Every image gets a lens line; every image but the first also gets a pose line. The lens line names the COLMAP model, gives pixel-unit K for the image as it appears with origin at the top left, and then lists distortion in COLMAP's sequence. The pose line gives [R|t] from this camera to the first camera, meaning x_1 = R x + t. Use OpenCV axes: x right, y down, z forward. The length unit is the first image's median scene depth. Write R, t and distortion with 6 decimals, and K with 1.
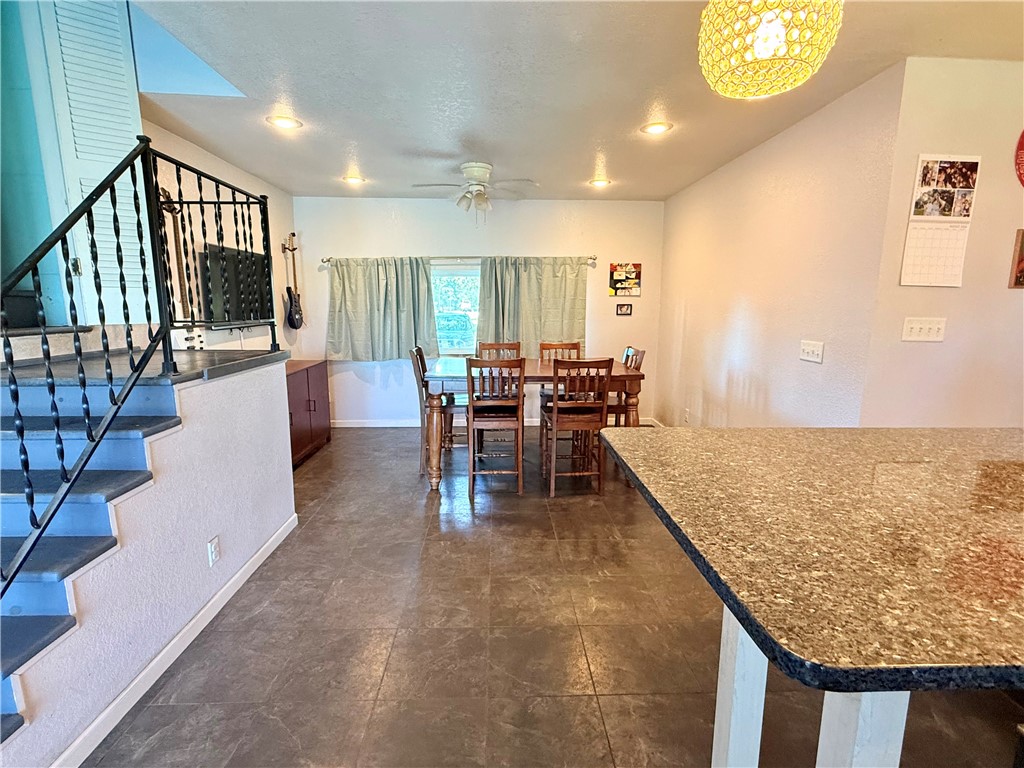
lens RADIAL K [[488.2, 0, 516.5], [0, 488.2, 384.7], [0, 0, 1]] dist [0.001239, 0.000107]
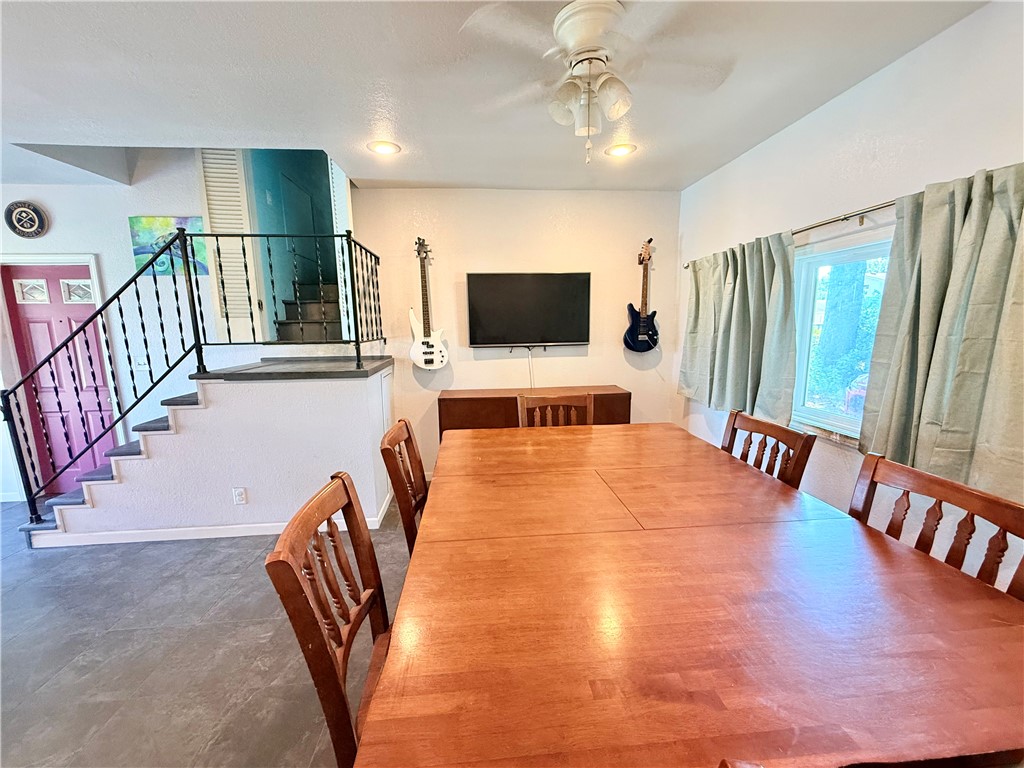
lens RADIAL K [[412.4, 0, 512.8], [0, 412.4, 385.3], [0, 0, 1]] dist [-0.002775, -0.000392]
pose [[0.052787, 0.152269, -0.986928, 0.583758], [-0.152191, 0.977988, 0.142750, -0.280271], [0.986940, 0.142667, 0.074799, 1.641127]]
